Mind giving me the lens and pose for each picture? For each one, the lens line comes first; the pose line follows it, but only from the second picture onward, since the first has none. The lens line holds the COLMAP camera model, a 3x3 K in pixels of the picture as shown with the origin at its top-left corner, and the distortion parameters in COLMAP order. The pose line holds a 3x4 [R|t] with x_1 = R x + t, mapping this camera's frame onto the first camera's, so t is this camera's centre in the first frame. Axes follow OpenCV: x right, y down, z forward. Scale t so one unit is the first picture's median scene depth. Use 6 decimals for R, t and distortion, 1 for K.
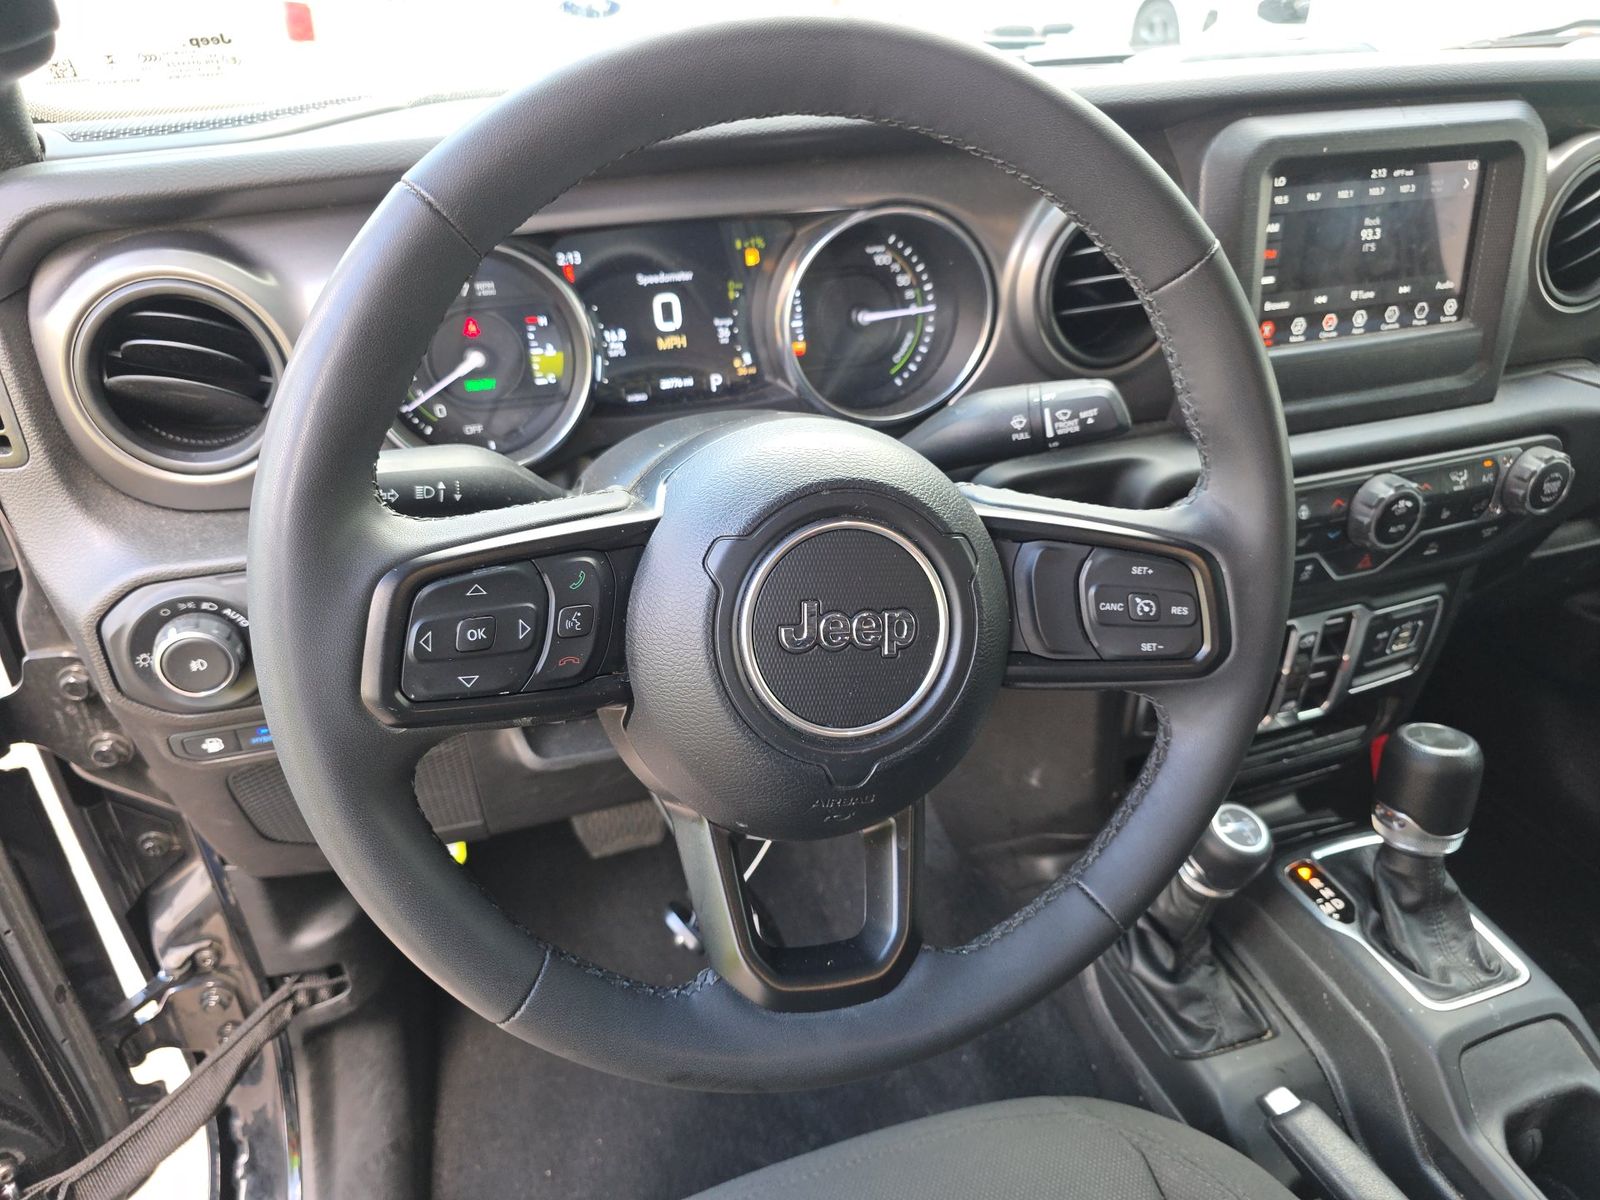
lens RADIAL K [[1053.7, 0, 793.0], [0, 1053.7, 625.2], [0, 0, 1]] dist [0.000883, -0.025393]
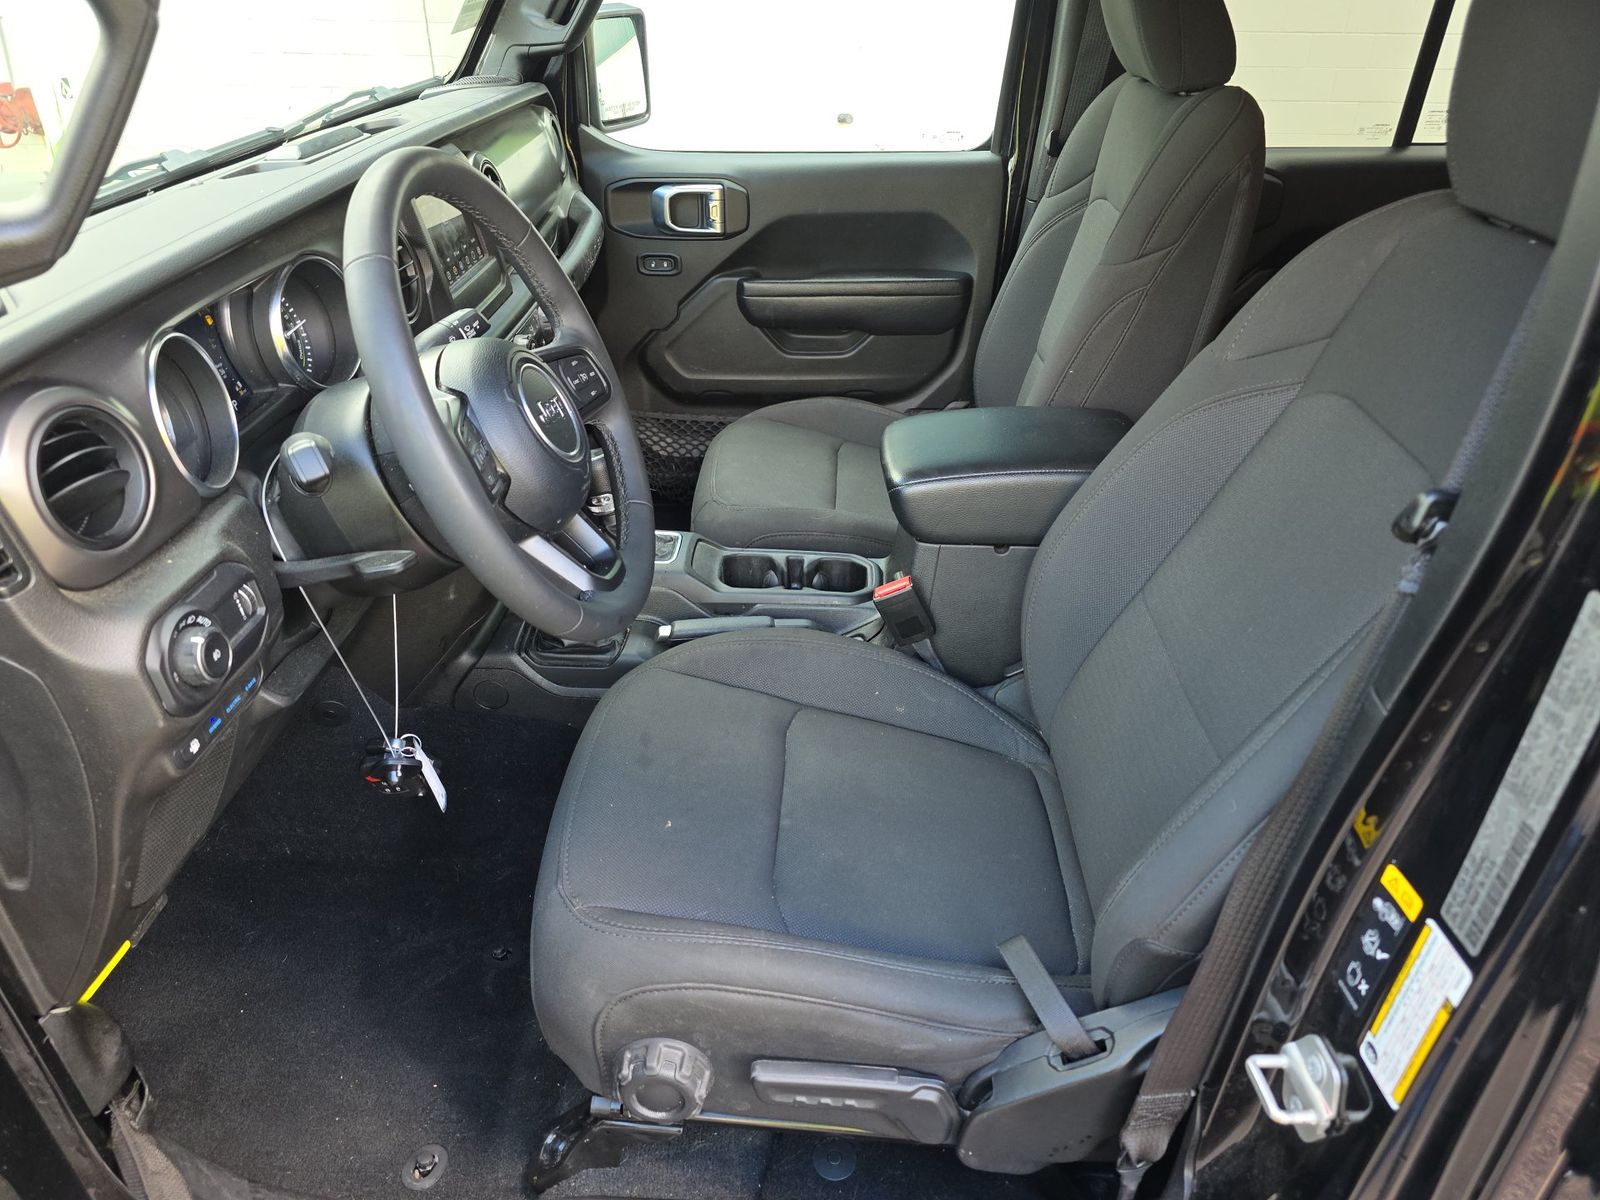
lens RADIAL K [[1053.7, 0, 798.6], [0, 1053.7, 636.8], [0, 0, 1]] dist [0.000883, -0.025393]
pose [[0.333162, -0.505425, 0.795958, -1.197502], [0.520196, 0.802610, 0.291912, 0.007574], [-0.786384, 0.316800, 0.530319, -0.304130]]
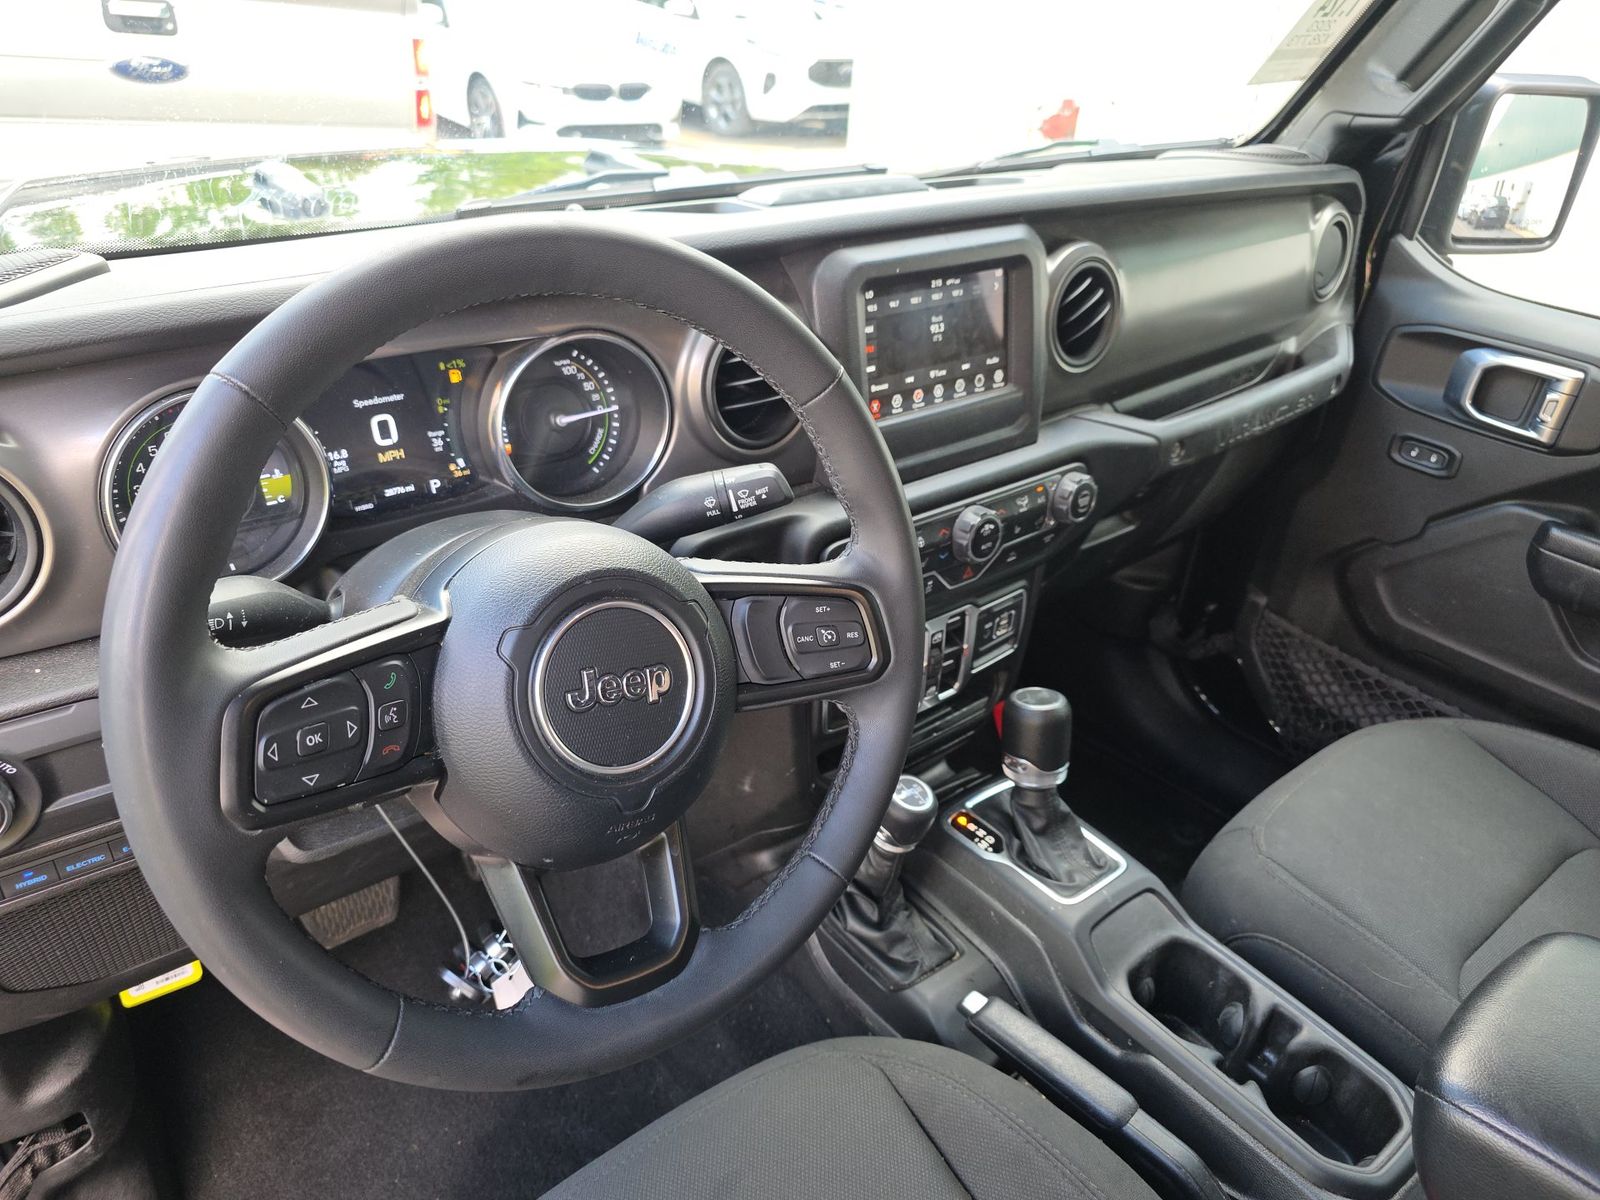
lens RADIAL K [[1053.7, 0, 798.7], [0, 1053.7, 616.7], [0, 0, 1]] dist [0.000883, -0.025393]
pose [[0.935561, -0.132309, 0.327445, -0.098236], [0.145512, 0.989226, -0.016041, -0.018288], [-0.321795, 0.062654, 0.944734, -0.181369]]
